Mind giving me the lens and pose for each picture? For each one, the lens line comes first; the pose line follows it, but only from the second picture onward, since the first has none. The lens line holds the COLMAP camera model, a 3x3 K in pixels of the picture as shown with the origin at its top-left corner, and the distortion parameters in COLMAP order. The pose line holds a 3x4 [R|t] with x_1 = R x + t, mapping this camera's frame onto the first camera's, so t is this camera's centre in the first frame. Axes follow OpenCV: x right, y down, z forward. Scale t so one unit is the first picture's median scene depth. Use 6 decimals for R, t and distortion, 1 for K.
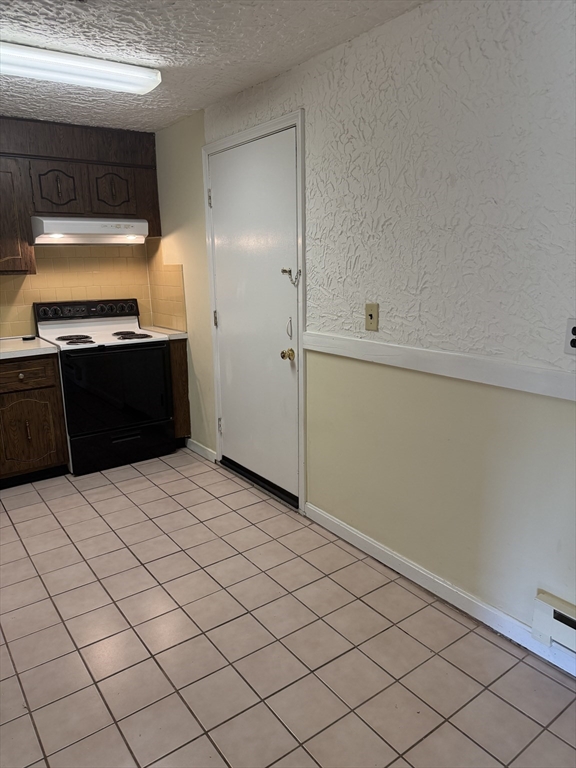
lens RADIAL K [[544.7, 0, 289.0], [0, 544.7, 388.0], [0, 0, 1]] dist [0.041863, -0.037934]
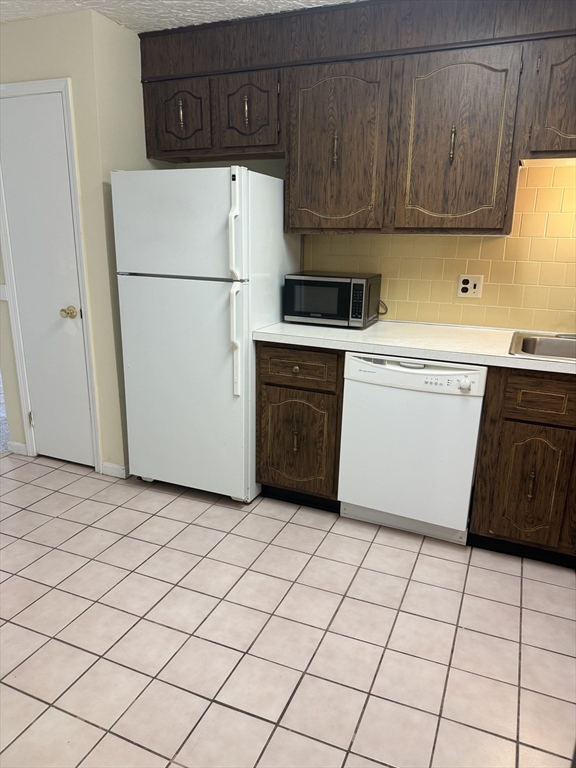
lens RADIAL K [[544.7, 0, 289.0], [0, 544.7, 388.0], [0, 0, 1]] dist [0.041863, -0.037934]
pose [[-0.860119, 0.142070, -0.489910, -0.017576], [-0.118340, 0.878651, 0.462566, -0.221843], [0.496177, 0.455838, -0.738932, 1.039978]]
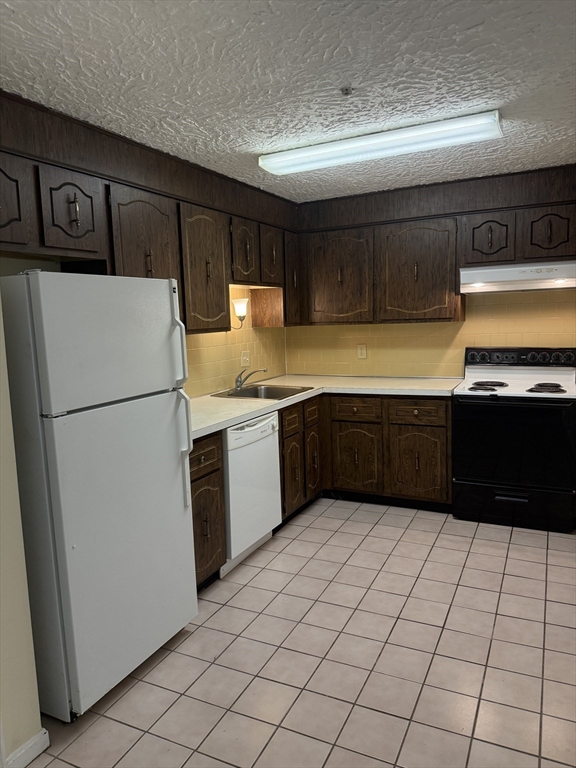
lens RADIAL K [[544.7, 0, 289.0], [0, 544.7, 388.0], [0, 0, 1]] dist [0.041863, -0.037934]
pose [[0.471648, 0.123714, -0.873065, 0.337064], [-0.178981, 0.982930, 0.042592, -0.067634], [0.863431, 0.136174, 0.485740, 0.223414]]
